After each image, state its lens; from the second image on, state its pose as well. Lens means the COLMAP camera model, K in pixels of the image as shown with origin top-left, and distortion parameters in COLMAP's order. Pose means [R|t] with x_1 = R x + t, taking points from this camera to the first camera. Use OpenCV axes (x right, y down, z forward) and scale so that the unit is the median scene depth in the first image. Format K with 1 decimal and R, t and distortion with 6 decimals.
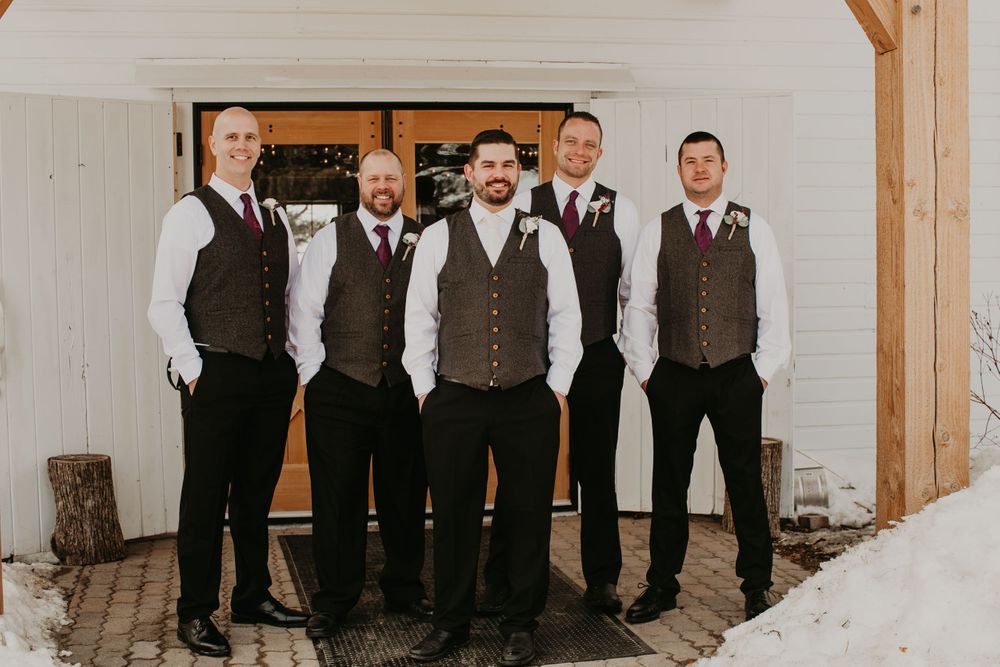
lens RADIAL K [[1466.4, 0, 501.1], [0, 1466.4, 337.7], [0, 0, 1]] dist [-0.179651, 0.419496]
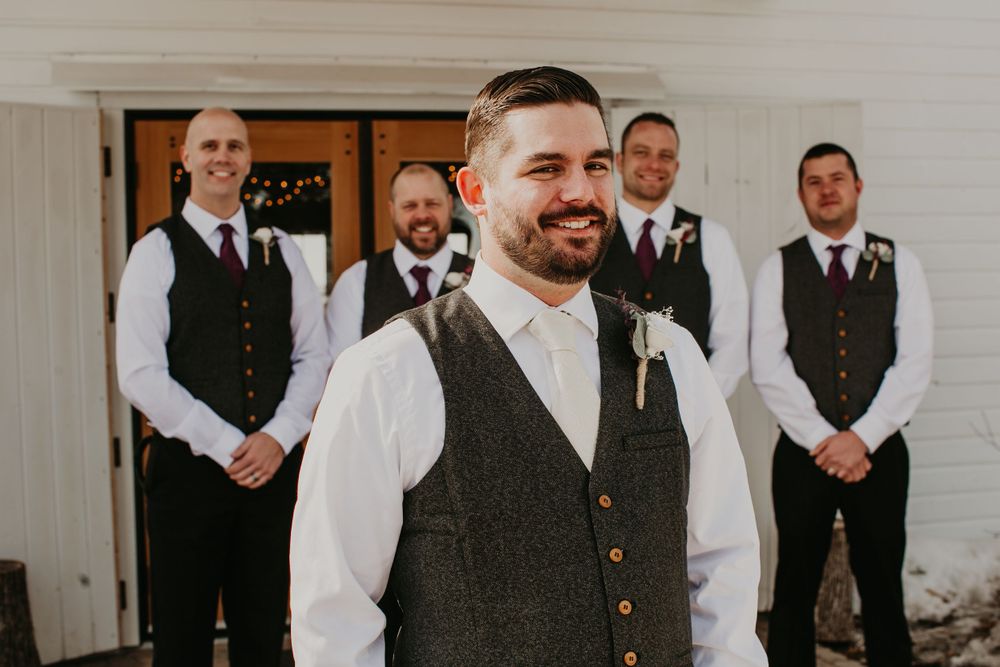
lens RADIAL K [[1466.4, 0, 501.1], [0, 1466.4, 337.7], [0, 0, 1]] dist [-0.179651, 0.419496]
pose [[0.996664, -0.008327, 0.081187, -0.092161], [0.009970, 0.999753, -0.019850, -0.024386], [-0.081001, 0.020593, 0.996501, 0.248740]]
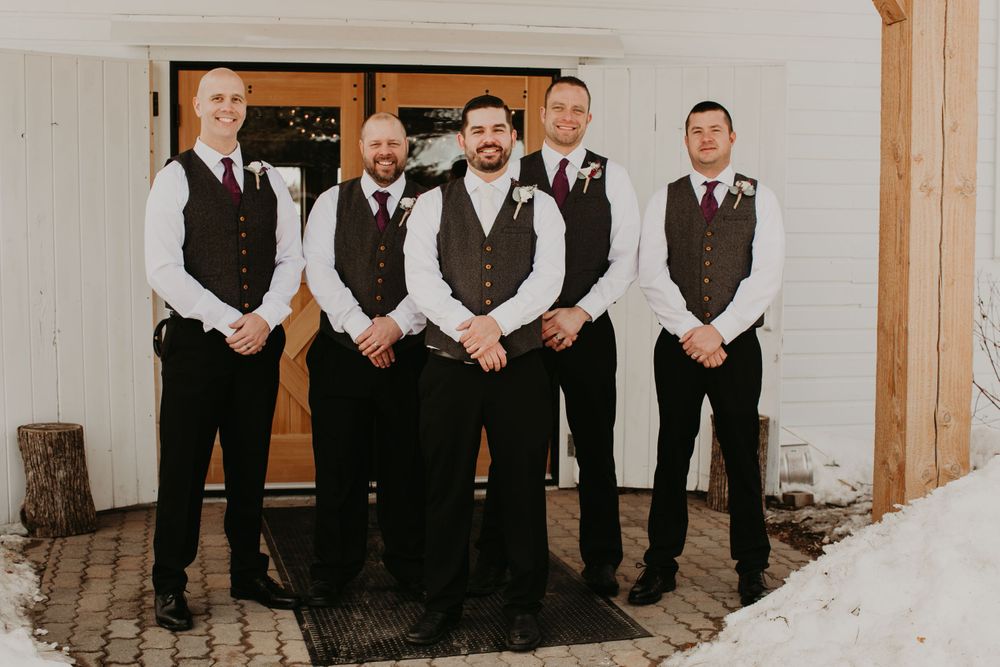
lens RADIAL K [[1466.4, 0, 501.1], [0, 1466.4, 337.7], [0, 0, 1]] dist [-0.179651, 0.419496]
pose [[0.999386, 0.013544, 0.032321, -0.026172], [-0.014294, 0.999631, 0.023102, -0.003860], [-0.031996, -0.023550, 0.999211, 0.029585]]
